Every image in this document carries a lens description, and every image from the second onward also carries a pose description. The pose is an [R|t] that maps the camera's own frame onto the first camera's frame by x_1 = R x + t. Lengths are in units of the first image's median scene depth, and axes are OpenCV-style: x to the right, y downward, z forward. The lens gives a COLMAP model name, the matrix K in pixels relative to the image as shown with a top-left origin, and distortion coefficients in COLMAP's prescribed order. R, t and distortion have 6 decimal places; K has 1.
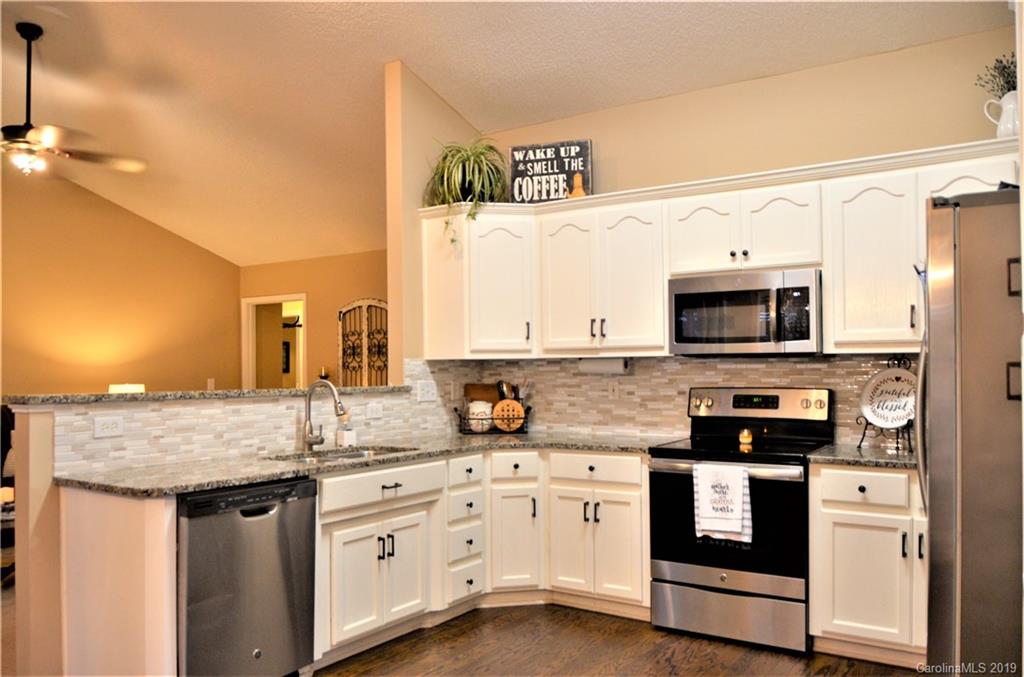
lens RADIAL K [[789.7, 0, 507.7], [0, 789.7, 345.6], [0, 0, 1]] dist [-0.035303, -0.006669]
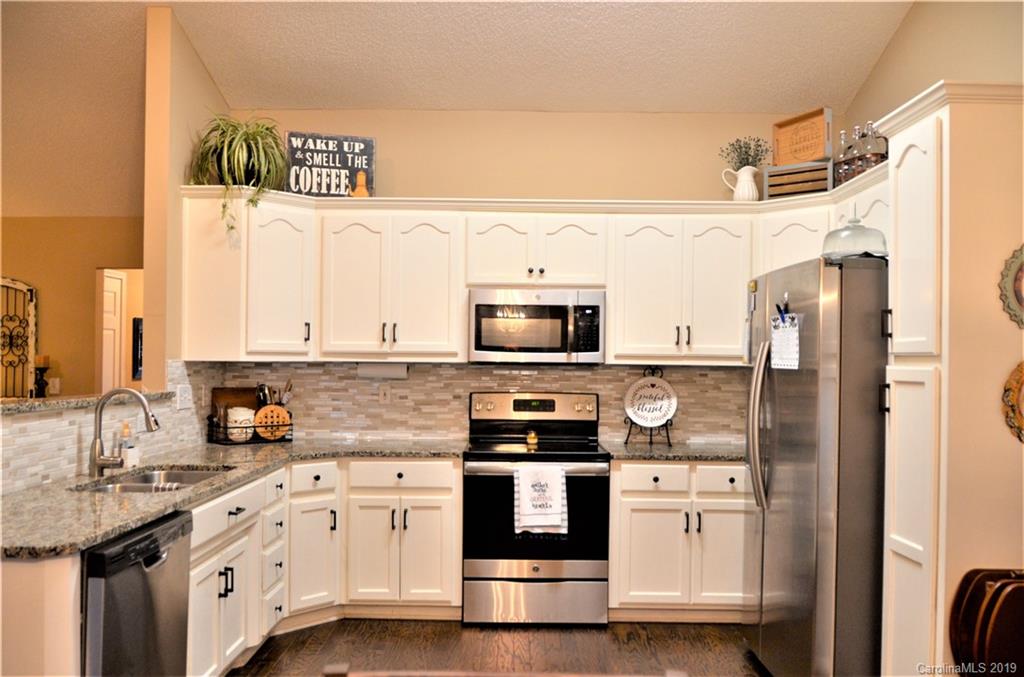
lens RADIAL K [[789.7, 0, 507.7], [0, 789.7, 345.6], [0, 0, 1]] dist [-0.035303, -0.006669]
pose [[0.831430, 0.025539, 0.555042, -0.324289], [-0.031380, 0.999507, 0.001016, -0.012080], [-0.554743, -0.018262, 0.831821, 0.100283]]
